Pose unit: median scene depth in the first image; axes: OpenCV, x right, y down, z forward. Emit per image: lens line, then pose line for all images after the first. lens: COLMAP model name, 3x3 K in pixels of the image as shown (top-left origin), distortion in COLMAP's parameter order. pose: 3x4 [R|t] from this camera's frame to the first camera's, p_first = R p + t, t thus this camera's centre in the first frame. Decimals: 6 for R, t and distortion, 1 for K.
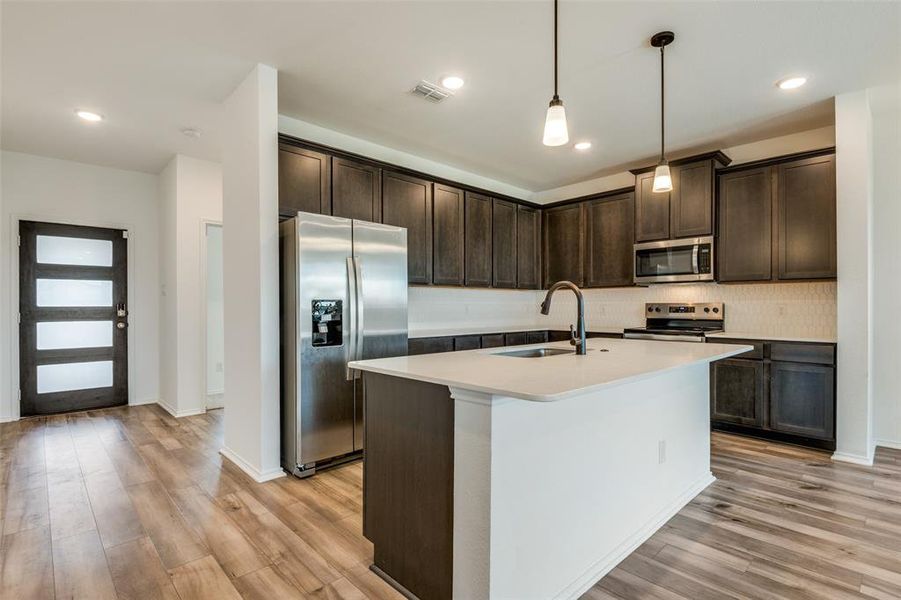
lens RADIAL K [[442.2, 0, 447.1], [0, 442.2, 307.7], [0, 0, 1]] dist [0.013117, -0.006718]
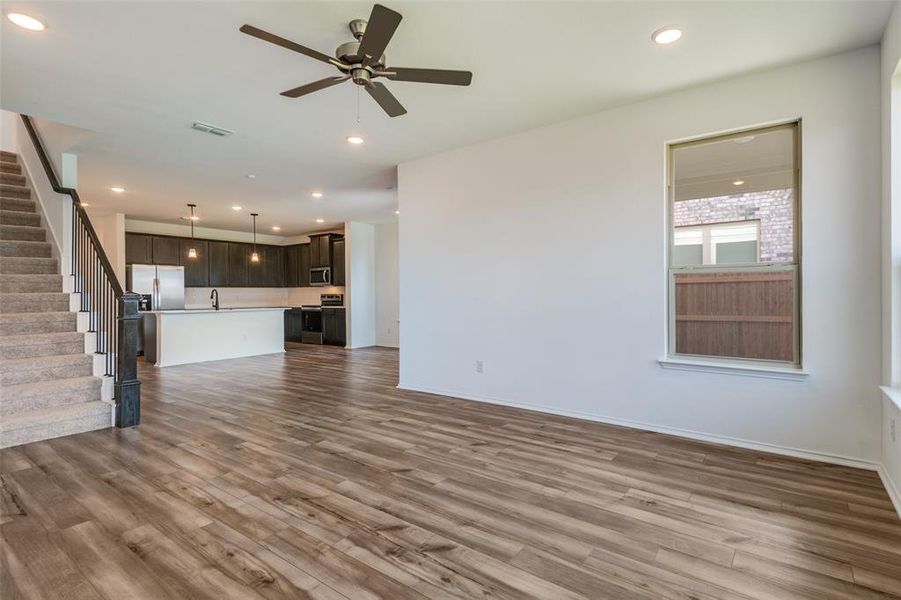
lens RADIAL K [[442.2, 0, 449.4], [0, 442.2, 291.4], [0, 0, 1]] dist [0.013117, -0.006718]
pose [[0.983886, -0.003333, 0.178765, 0.733578], [0.004562, 0.999969, -0.006464, -0.006842], [-0.178738, 0.007175, 0.983871, -1.386228]]
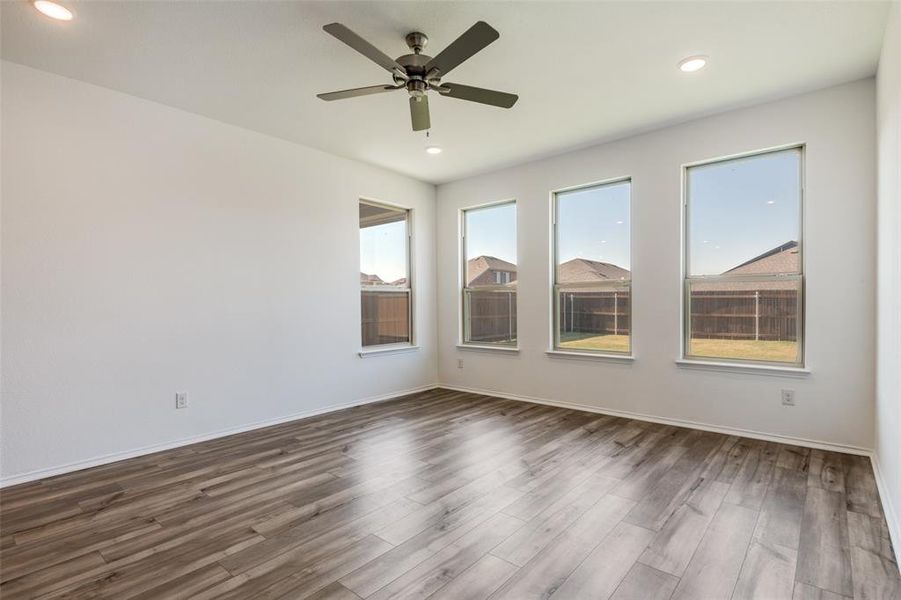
lens RADIAL K [[442.2, 0, 461.8], [0, 442.2, 293.9], [0, 0, 1]] dist [0.013117, -0.006718]
pose [[-0.131009, 0.020000, 0.991179, 0.162927], [0.011967, 0.999756, -0.018591, -0.007437], [-0.991309, 0.009426, -0.131216, -0.806943]]
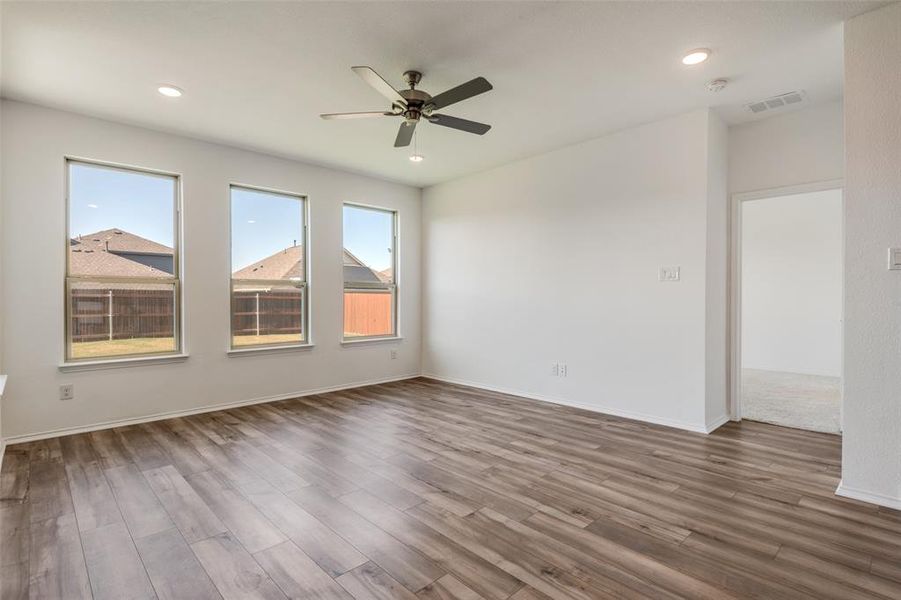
lens RADIAL K [[442.2, 0, 446.7], [0, 442.2, 300.7], [0, 0, 1]] dist [0.013117, -0.006718]
pose [[-0.999905, 0.003772, -0.013264, 0.685377], [0.003645, 0.999947, 0.009615, -0.010306], [0.013300, 0.009566, -0.999866, -0.169725]]
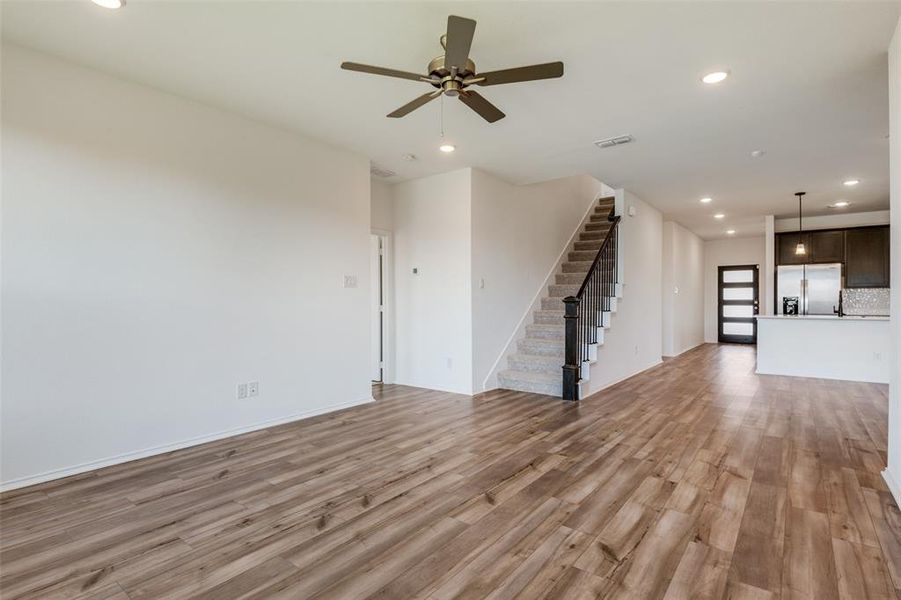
lens RADIAL K [[442.2, 0, 462.5], [0, 442.2, 302.0], [0, 0, 1]] dist [0.013117, -0.006718]
pose [[0.183417, 0.003927, -0.983027, 1.282310], [0.003946, 0.999981, 0.004731, -0.006649], [0.983027, -0.004747, 0.183398, -0.919867]]
